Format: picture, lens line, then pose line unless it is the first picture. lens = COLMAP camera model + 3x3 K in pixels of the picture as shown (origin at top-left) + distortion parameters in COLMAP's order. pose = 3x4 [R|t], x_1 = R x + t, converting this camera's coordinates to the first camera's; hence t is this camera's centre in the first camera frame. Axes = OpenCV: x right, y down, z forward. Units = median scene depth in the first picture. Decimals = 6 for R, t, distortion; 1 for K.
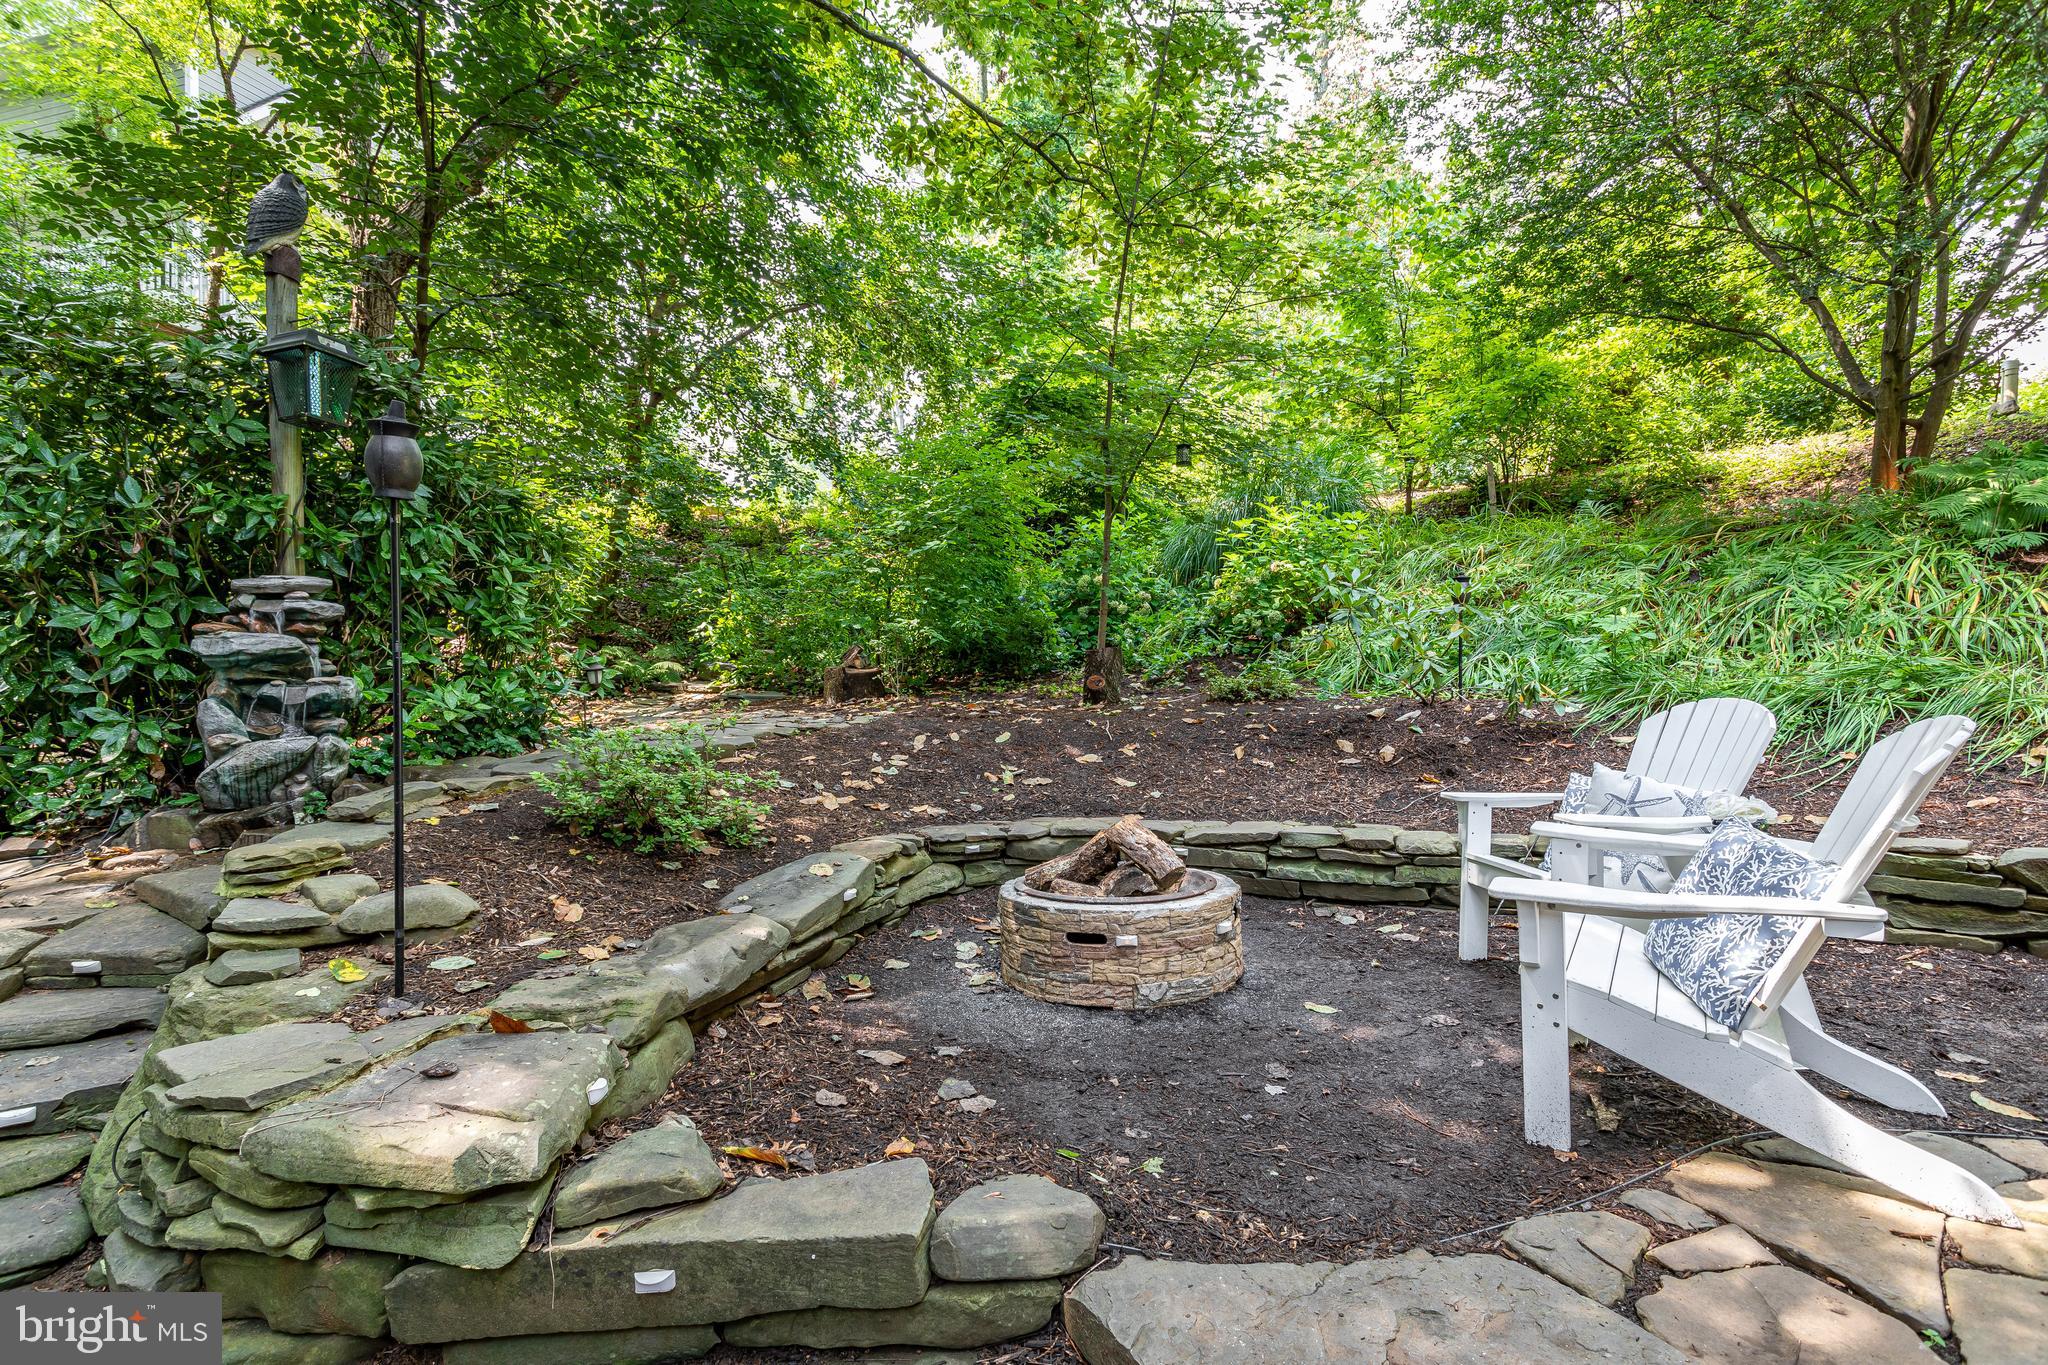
lens RADIAL K [[991.3, 0, 1028.3], [0, 991.3, 667.0], [0, 0, 1]] dist [0.000742, 0.000048]
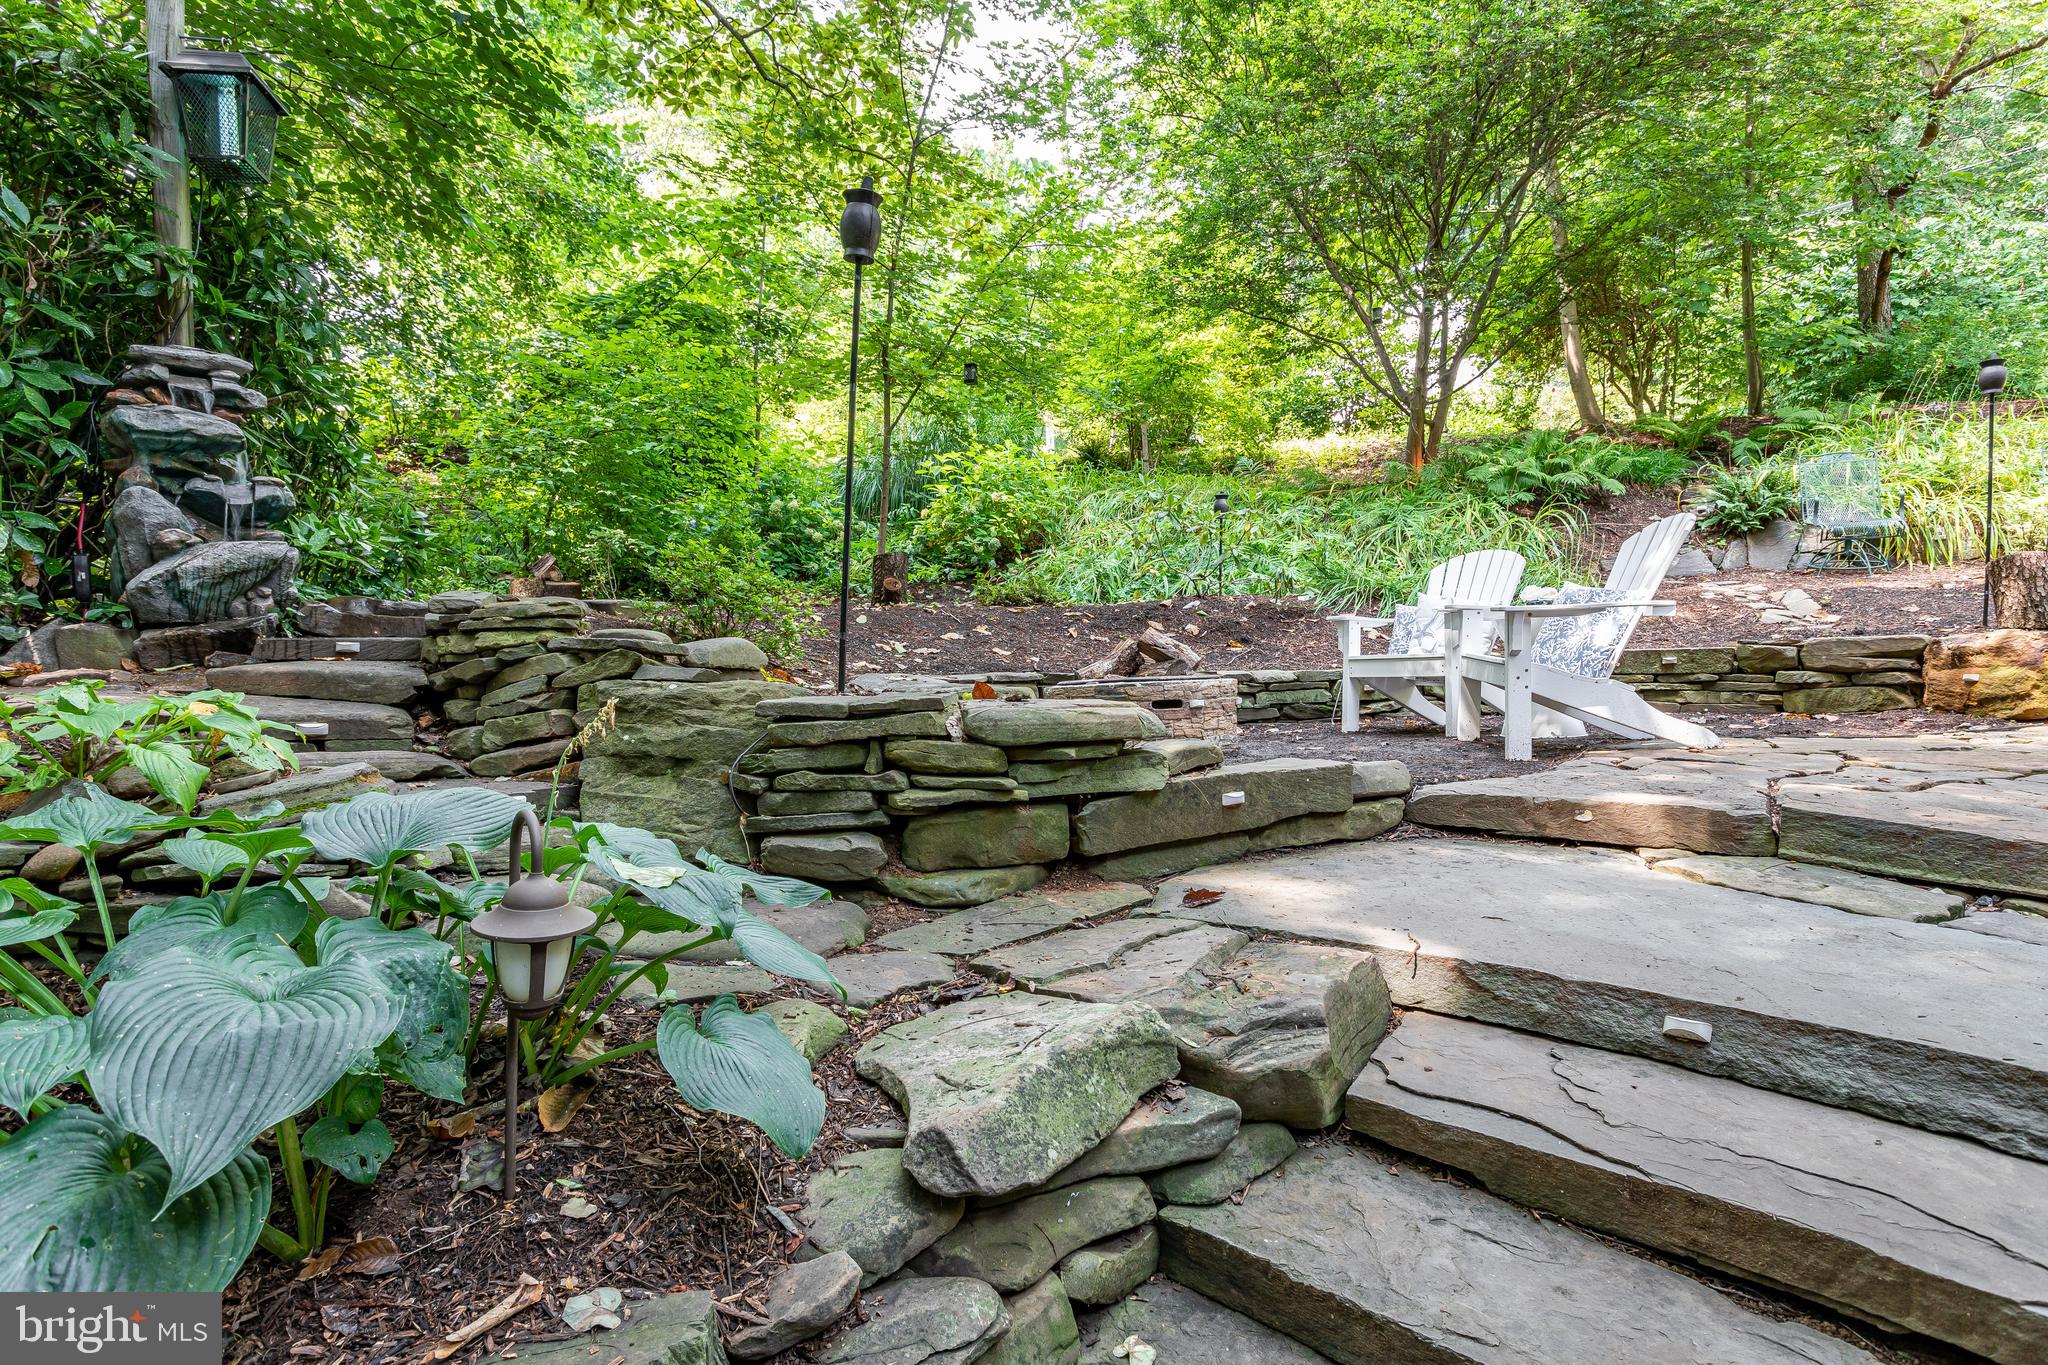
lens RADIAL K [[1130.8, 0, 1022.9], [0, 1130.8, 675.8], [0, 0, 1]] dist [0.003082, 0.003772]
pose [[0.871818, -0.001650, 0.489828, -0.619526], [0.002404, 0.999997, -0.000911, 0.178547], [-0.489825, 0.001972, 0.871819, -0.141754]]
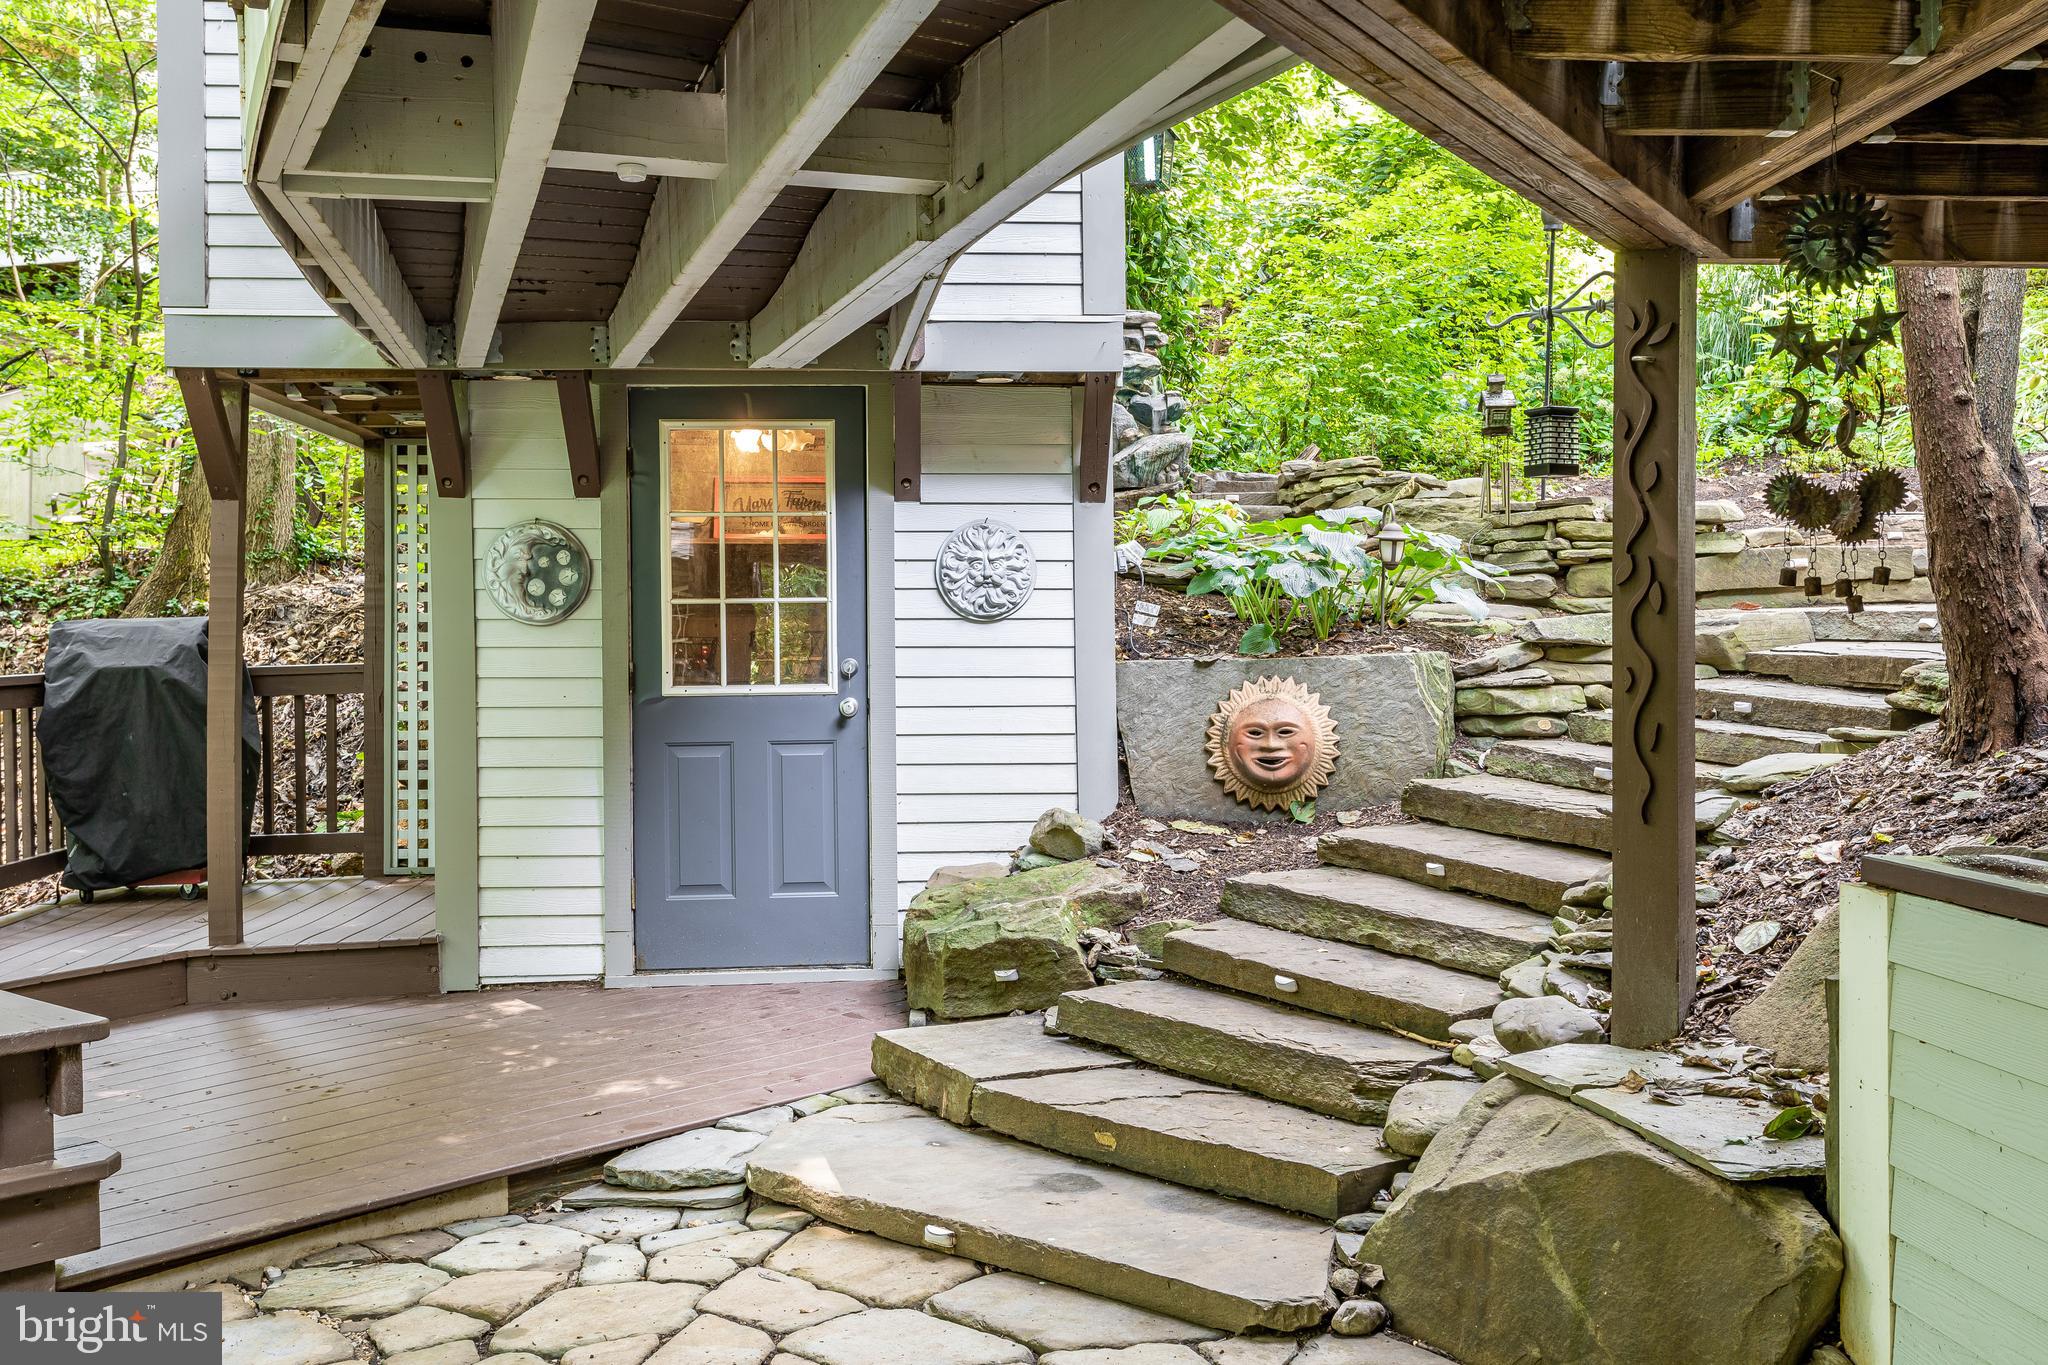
lens RADIAL K [[1950.8, 0, 1017.0], [0, 1950.8, 673.8], [0, 0, 1]] dist [-0.003765, -0.015368]
pose [[0.999995, -0.001396, -0.002800, -0.893842], [0.001408, 0.999989, 0.004544, 0.351246], [0.002793, -0.004548, 0.999986, -1.439741]]
